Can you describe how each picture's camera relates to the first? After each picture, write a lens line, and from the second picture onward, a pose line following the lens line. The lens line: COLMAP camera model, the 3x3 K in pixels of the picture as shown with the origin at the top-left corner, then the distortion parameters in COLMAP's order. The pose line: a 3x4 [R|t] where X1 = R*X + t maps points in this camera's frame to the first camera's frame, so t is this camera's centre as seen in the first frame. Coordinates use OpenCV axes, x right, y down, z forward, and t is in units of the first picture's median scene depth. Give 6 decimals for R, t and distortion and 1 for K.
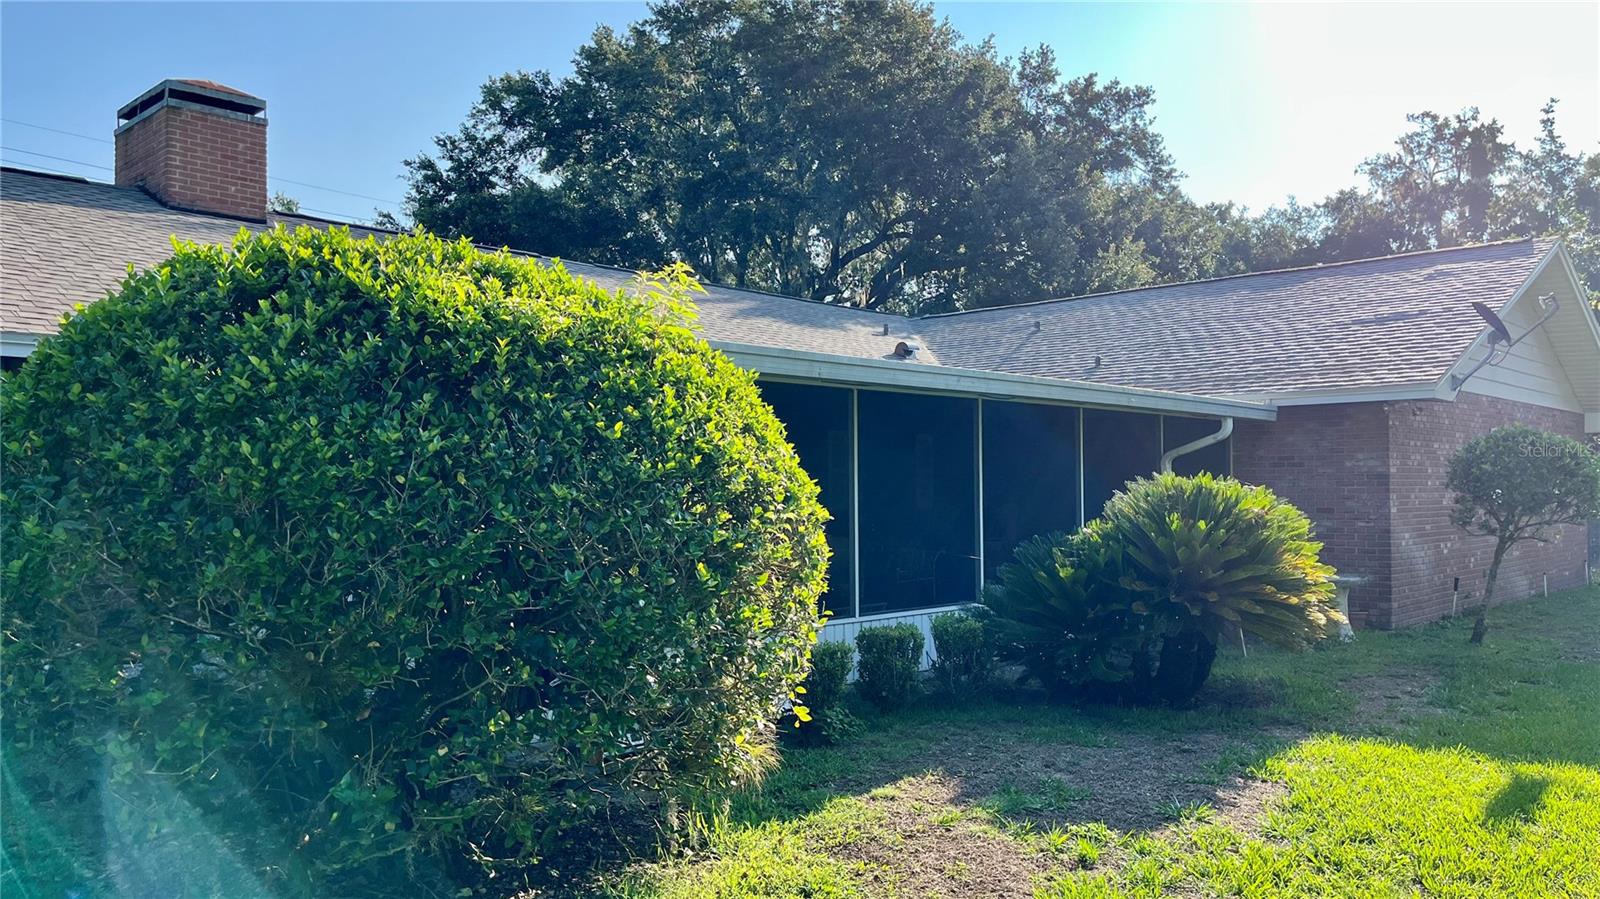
lens RADIAL K [[1204.2, 0, 797.9], [0, 1204.2, 450.0], [0, 0, 1]] dist [-0.000294, 0.000293]
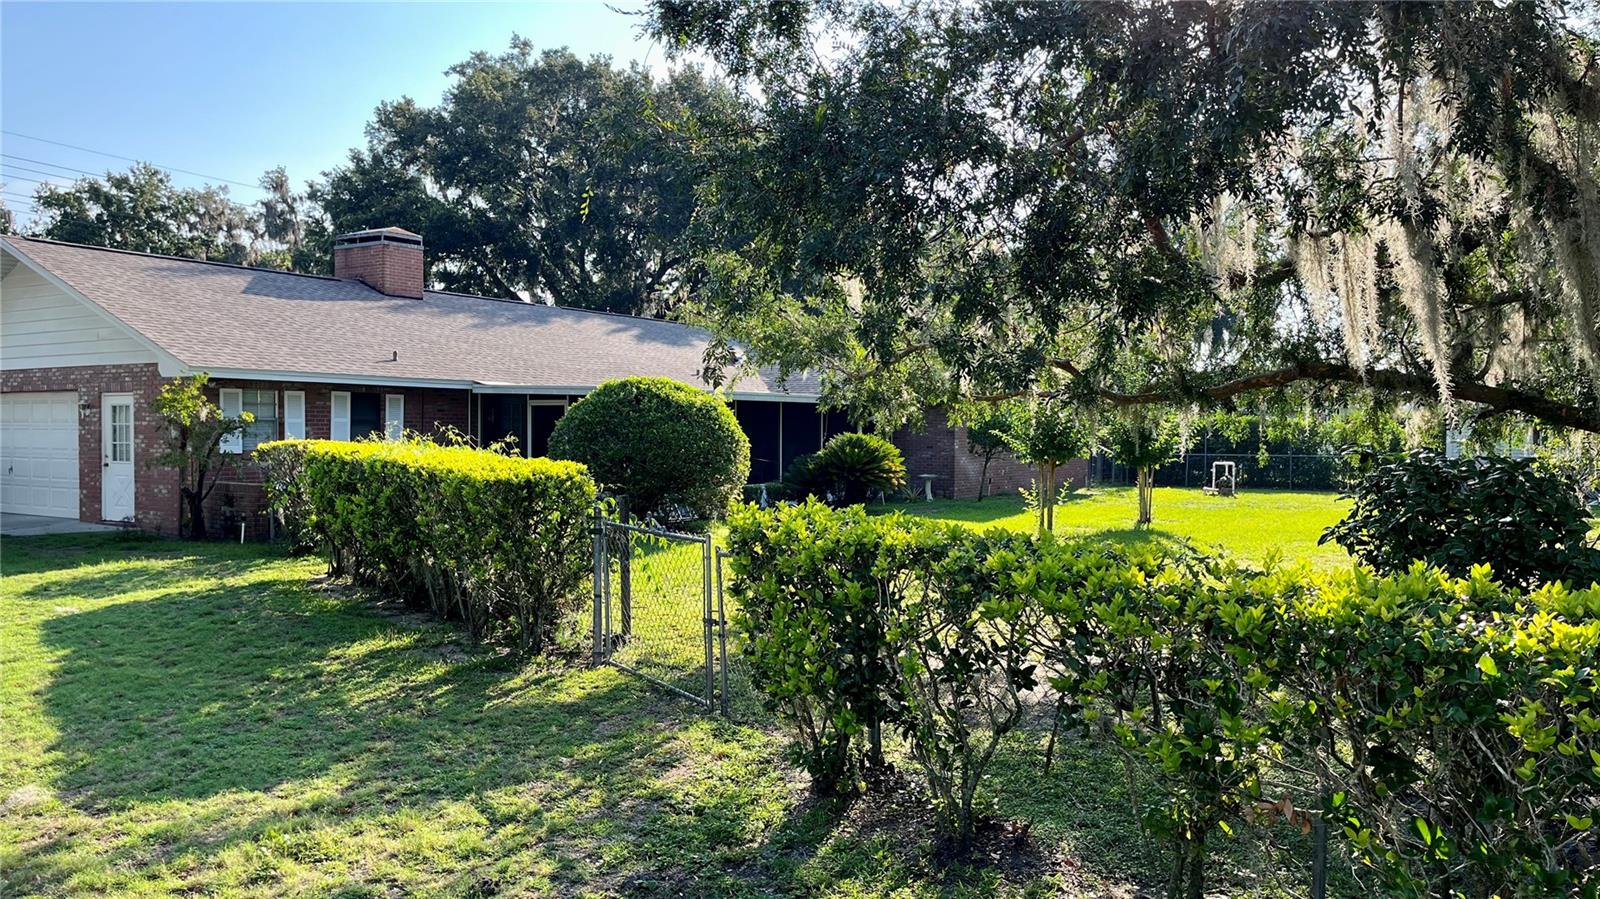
lens RADIAL K [[1204.2, 0, 800.6], [0, 1204.2, 446.1], [0, 0, 1]] dist [-0.000294, 0.000293]
pose [[0.981350, 0.005790, 0.192142, -0.332906], [-0.014604, 0.998903, 0.044490, -0.070615], [-0.191674, -0.046467, 0.980358, -1.698895]]
